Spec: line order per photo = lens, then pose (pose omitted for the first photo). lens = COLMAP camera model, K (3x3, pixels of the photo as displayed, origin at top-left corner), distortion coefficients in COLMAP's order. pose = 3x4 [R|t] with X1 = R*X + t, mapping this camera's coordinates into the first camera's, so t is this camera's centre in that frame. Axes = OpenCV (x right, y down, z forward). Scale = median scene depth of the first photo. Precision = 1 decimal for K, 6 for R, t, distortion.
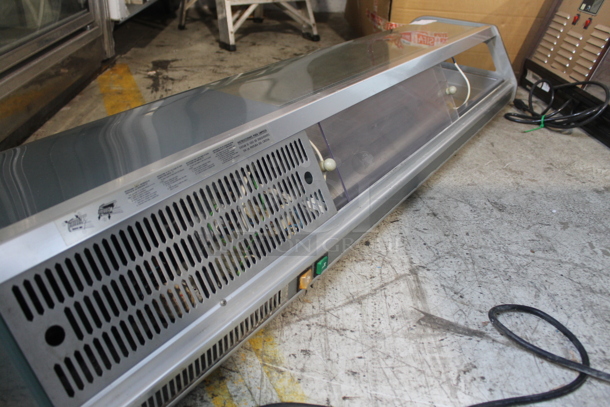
lens RADIAL K [[513.3, 0, 303.6], [0, 513.3, 202.4], [0, 0, 1]] dist [-0.154009, 0.115665]
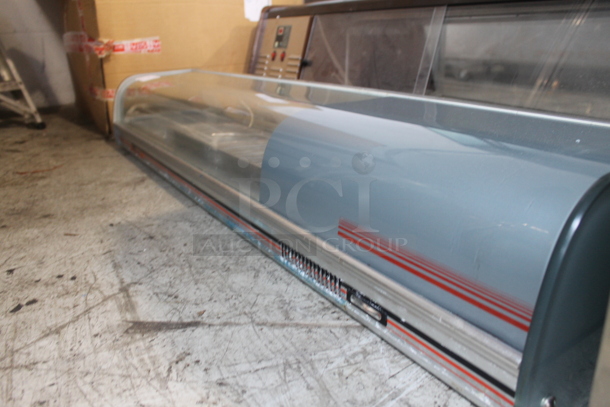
lens RADIAL K [[513.3, 0, 306.9], [0, 513.3, 197.6], [0, 0, 1]] dist [-0.154009, 0.115665]
pose [[0.889503, -0.206404, 0.407653, 0.199527], [0.281441, 0.950326, -0.132935, 0.217345], [-0.359965, 0.232976, 0.903409, 0.040291]]
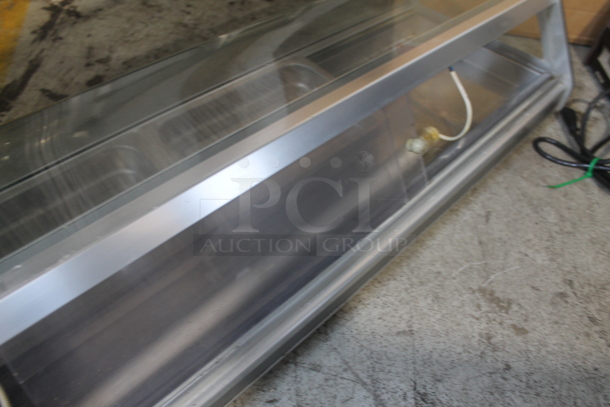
lens RADIAL K [[513.3, 0, 302.8], [0, 513.3, 203.0], [0, 0, 1]] dist [-0.154009, 0.115665]
pose [[0.984949, 0.145007, -0.094063, 0.373611], [-0.115662, 0.957357, 0.264744, -0.479049], [0.128442, -0.249880, 0.959720, 0.691756]]
